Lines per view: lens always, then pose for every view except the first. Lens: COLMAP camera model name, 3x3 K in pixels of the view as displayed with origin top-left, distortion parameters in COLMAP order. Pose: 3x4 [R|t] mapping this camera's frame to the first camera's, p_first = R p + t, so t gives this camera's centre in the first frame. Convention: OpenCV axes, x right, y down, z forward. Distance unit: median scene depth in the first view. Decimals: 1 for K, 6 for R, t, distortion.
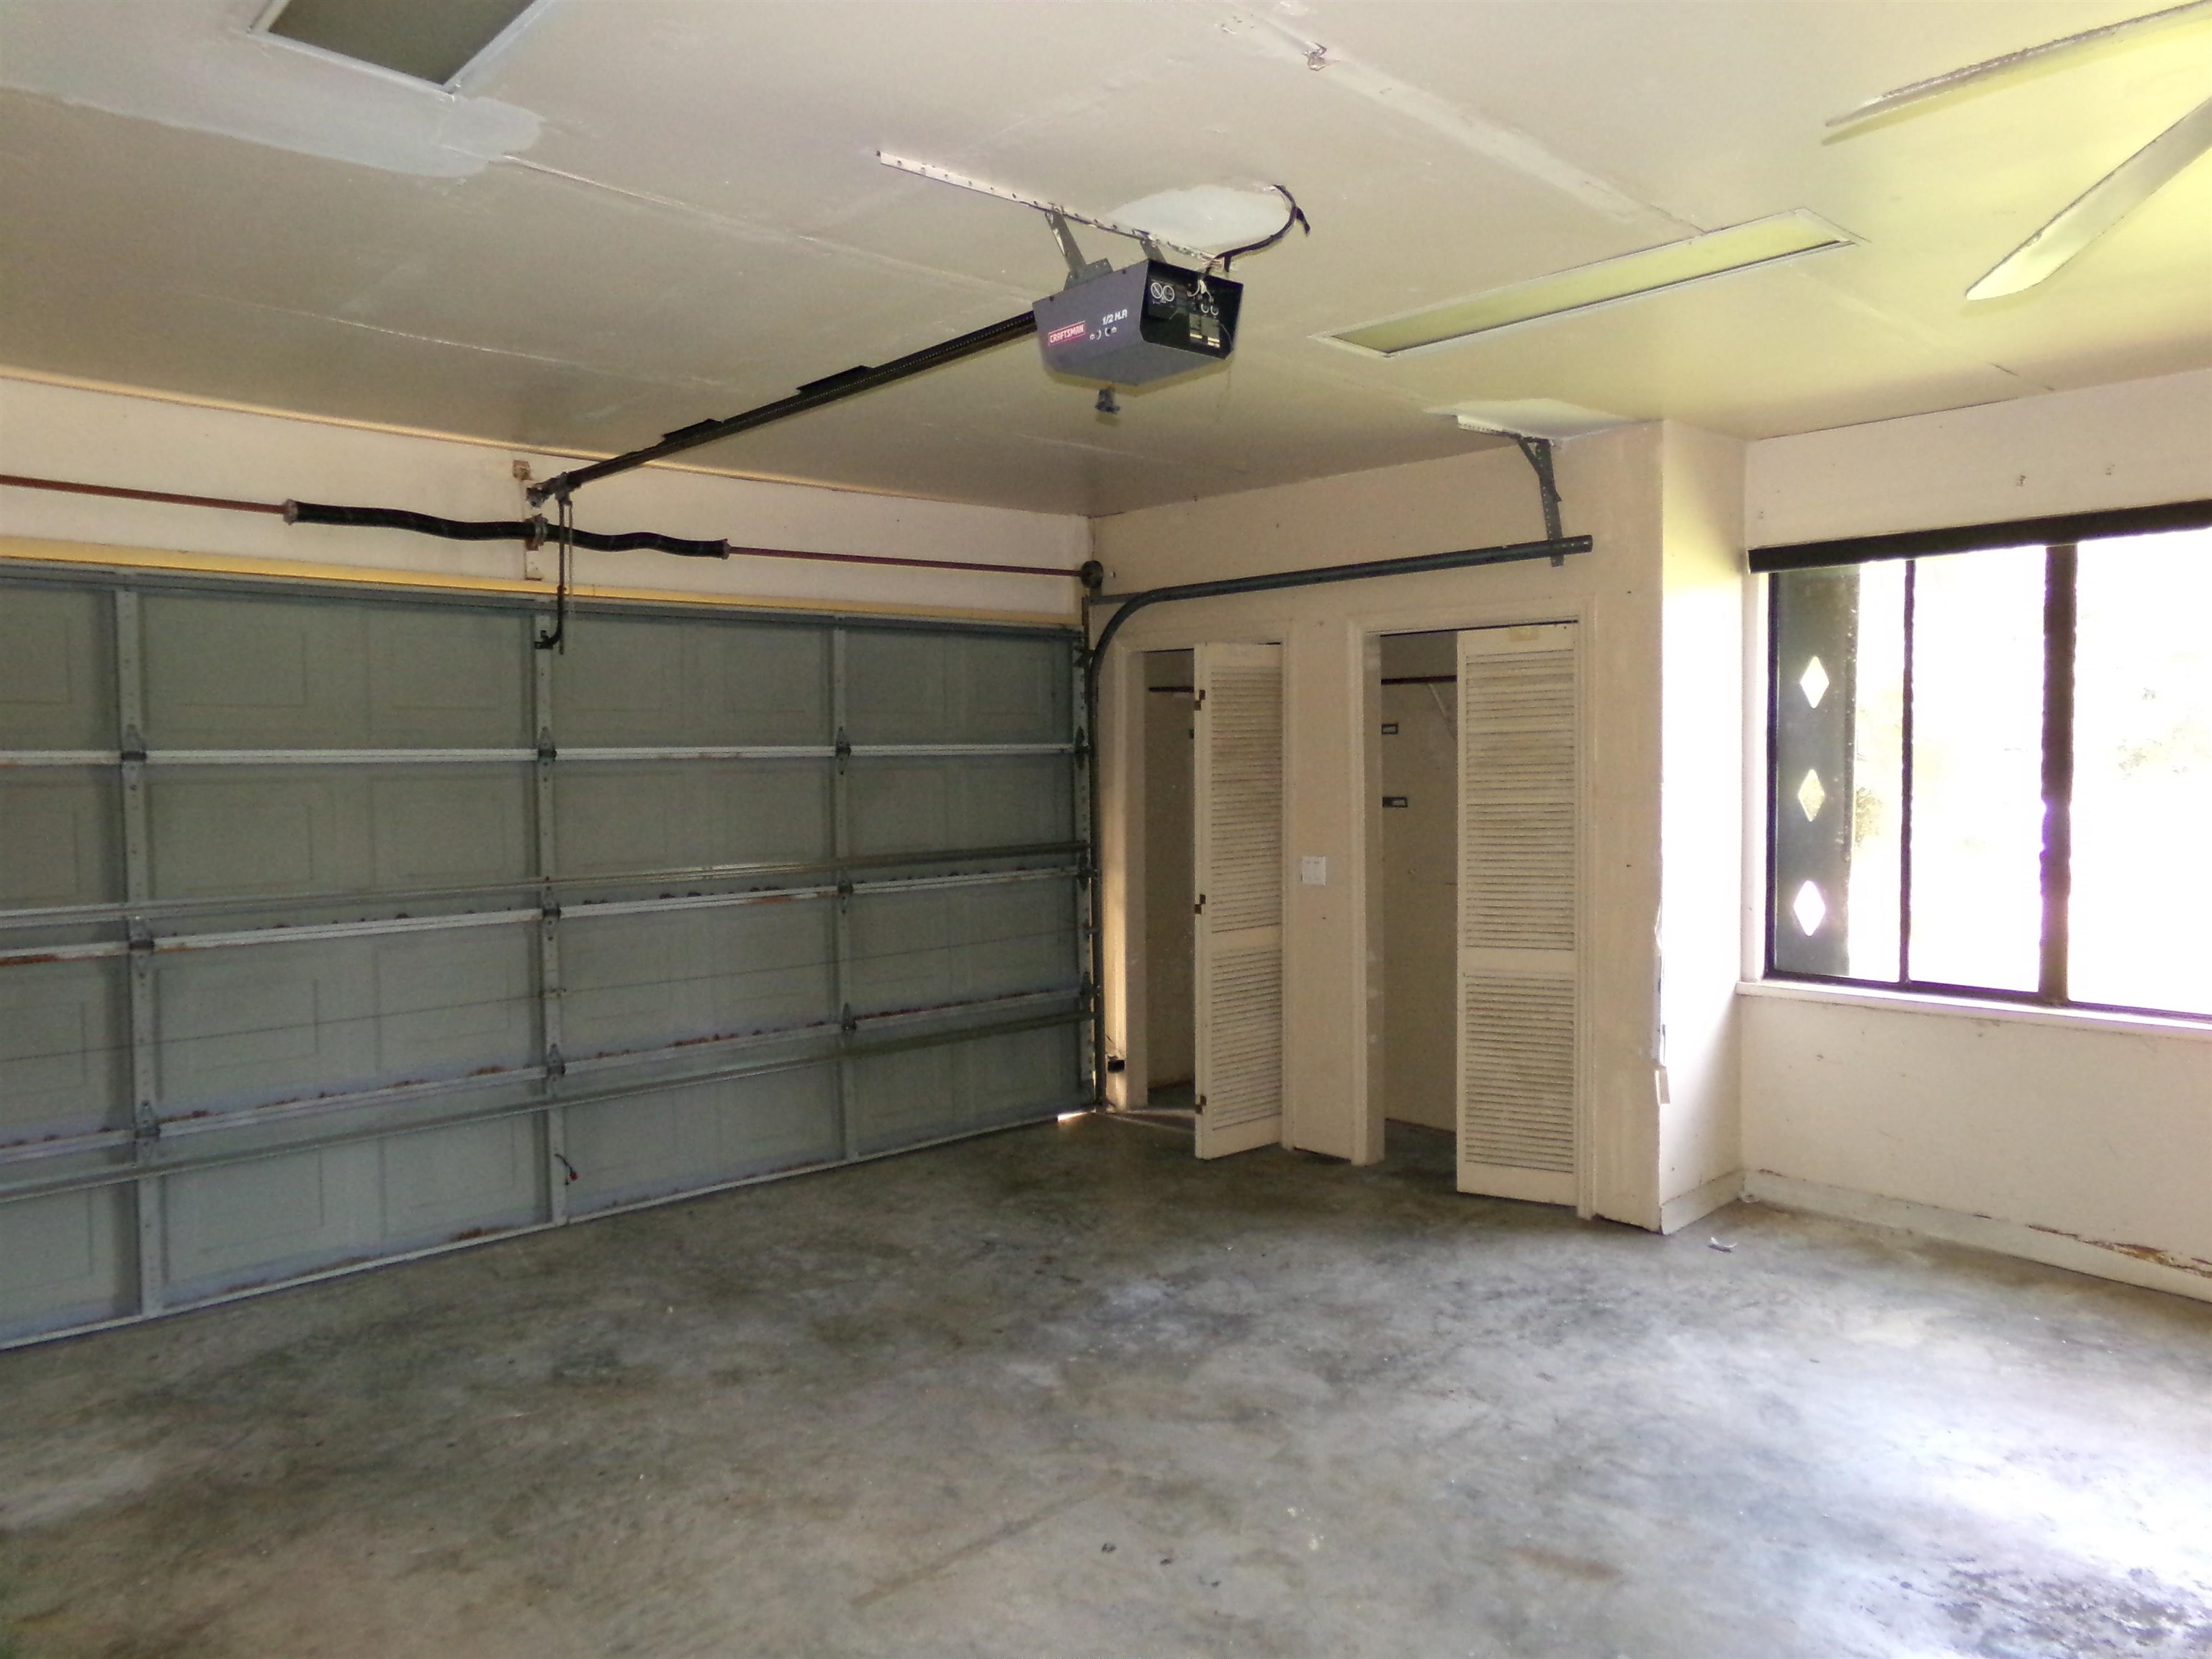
lens RADIAL K [[1511.0, 0, 1116.3], [0, 1511.0, 825.6], [0, 0, 1]] dist [0.009617, 0.004018]
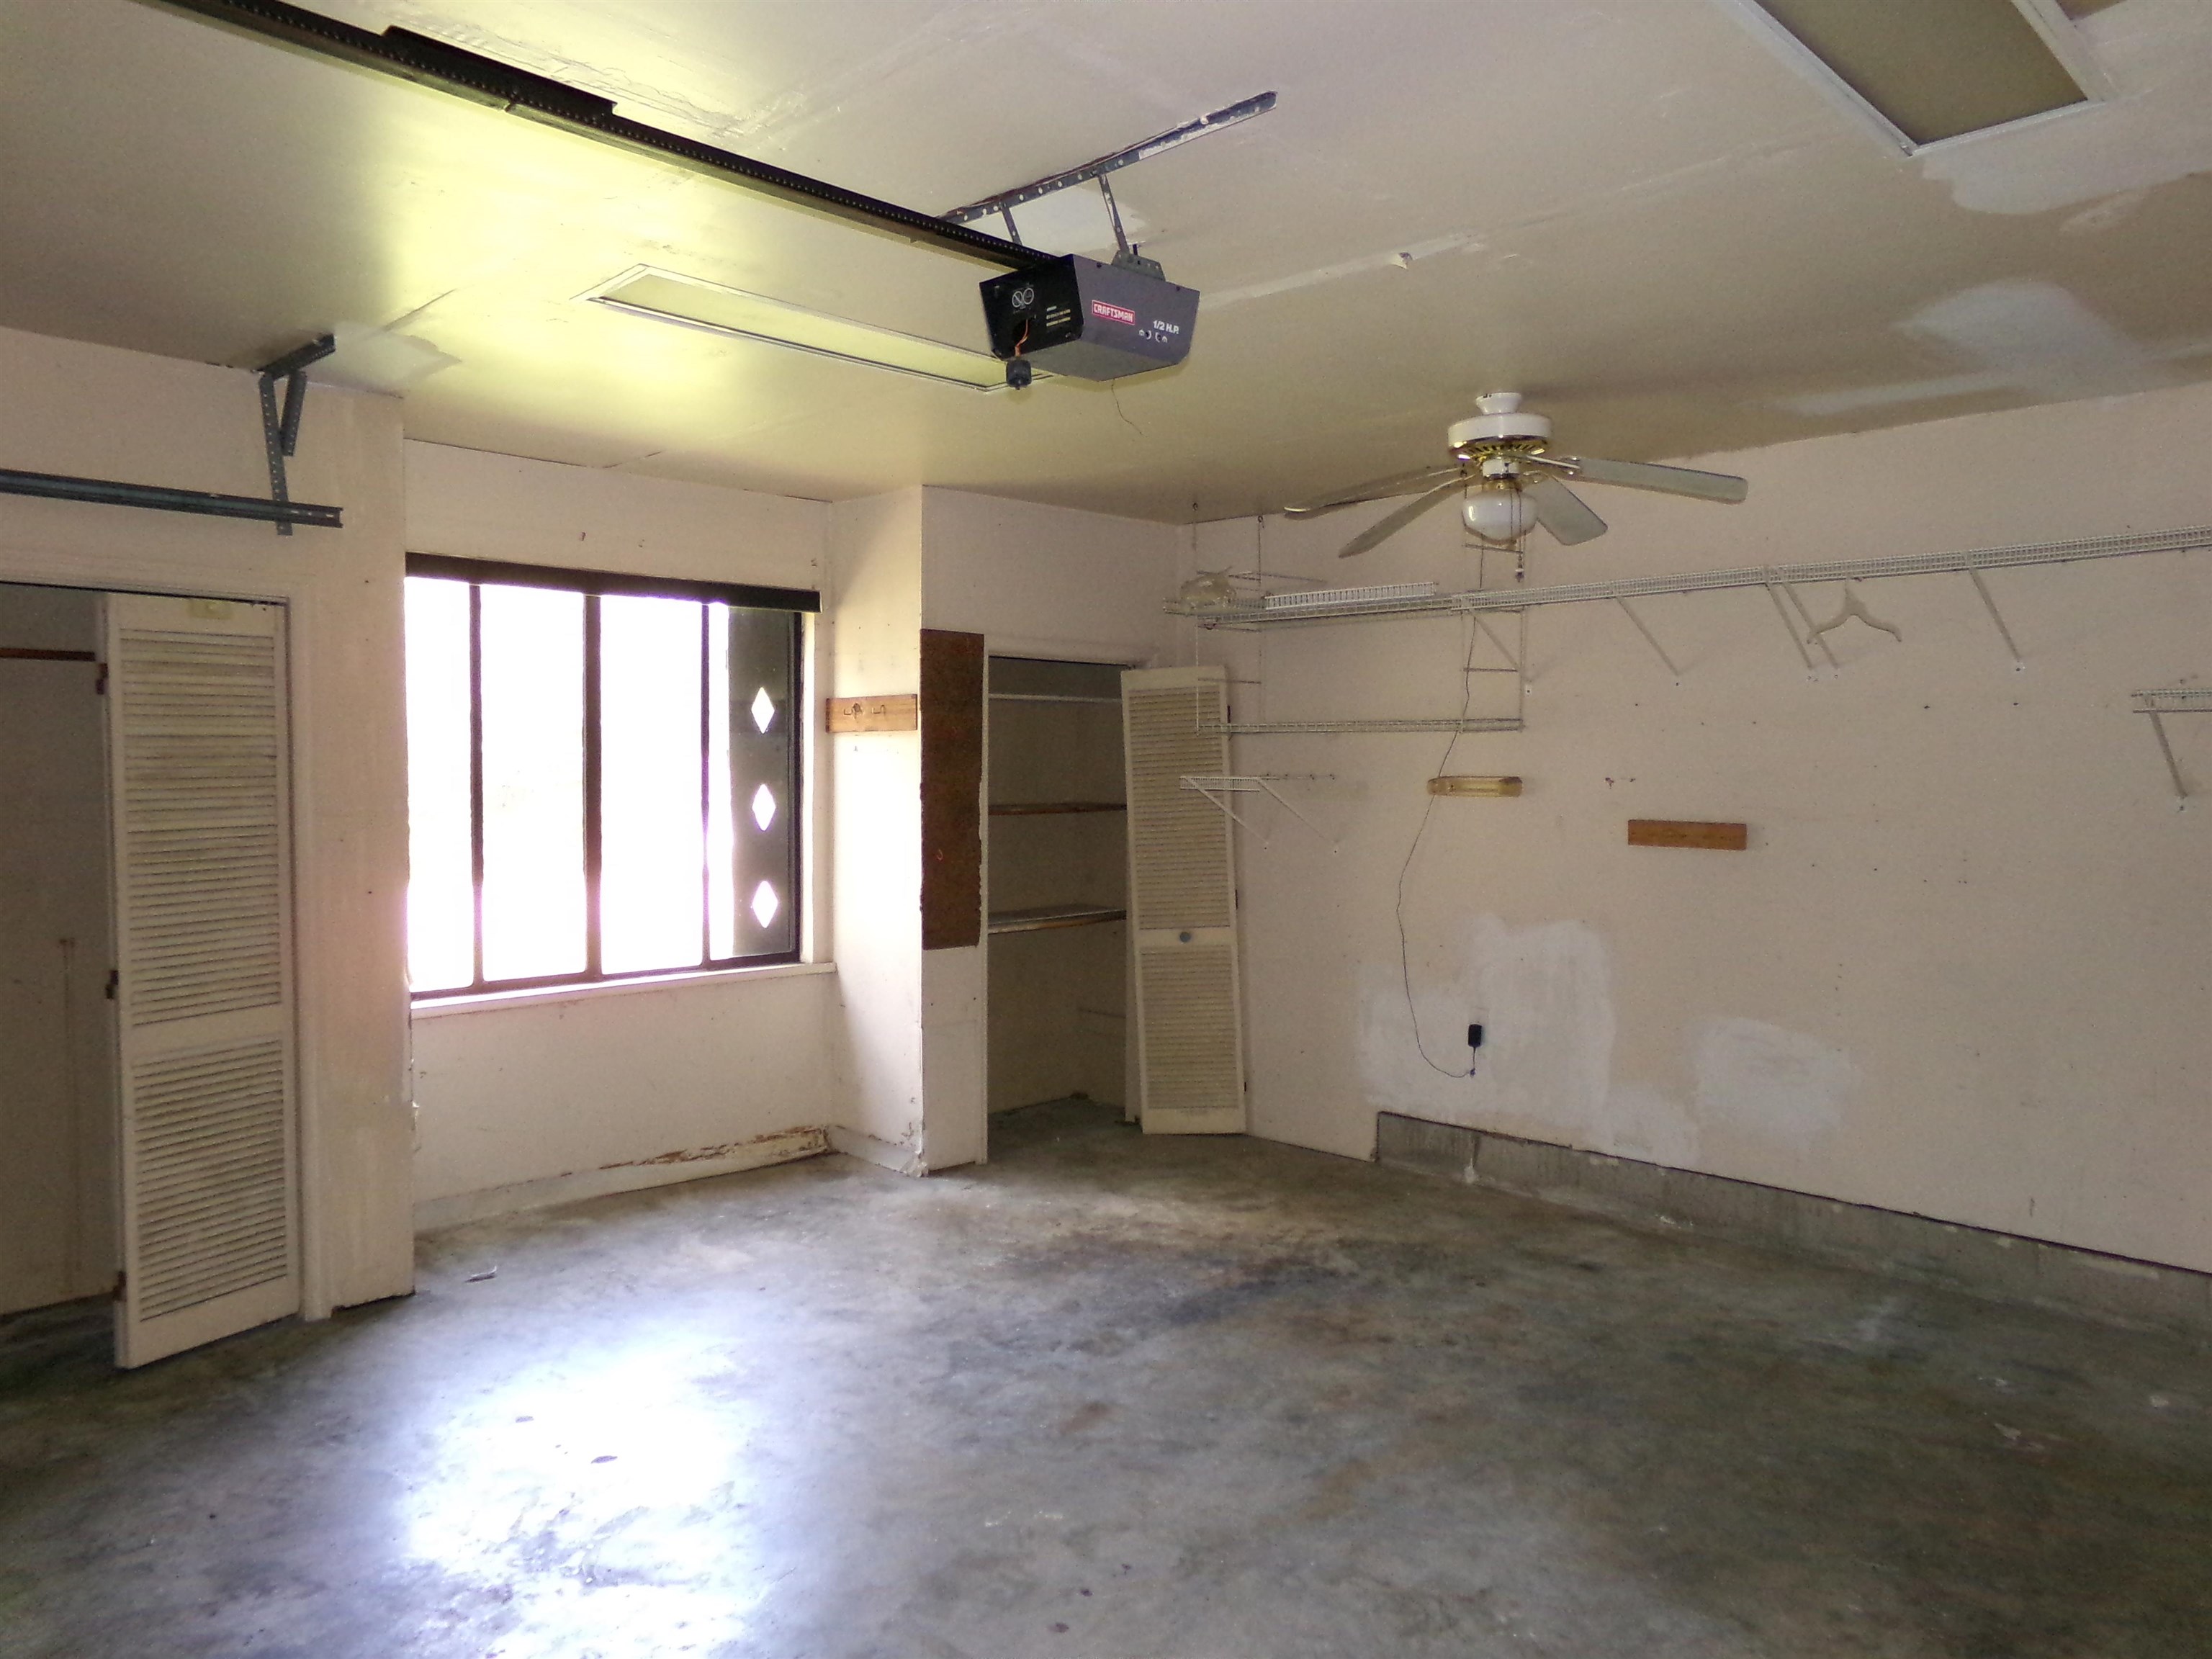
lens RADIAL K [[1511.0, 0, 1116.3], [0, 1511.0, 825.6], [0, 0, 1]] dist [0.009617, 0.004018]
pose [[-0.032632, -0.028918, 0.999049, -0.534144], [0.041542, 0.998678, 0.030264, -0.020414], [-0.998604, 0.042490, -0.031388, 0.570670]]
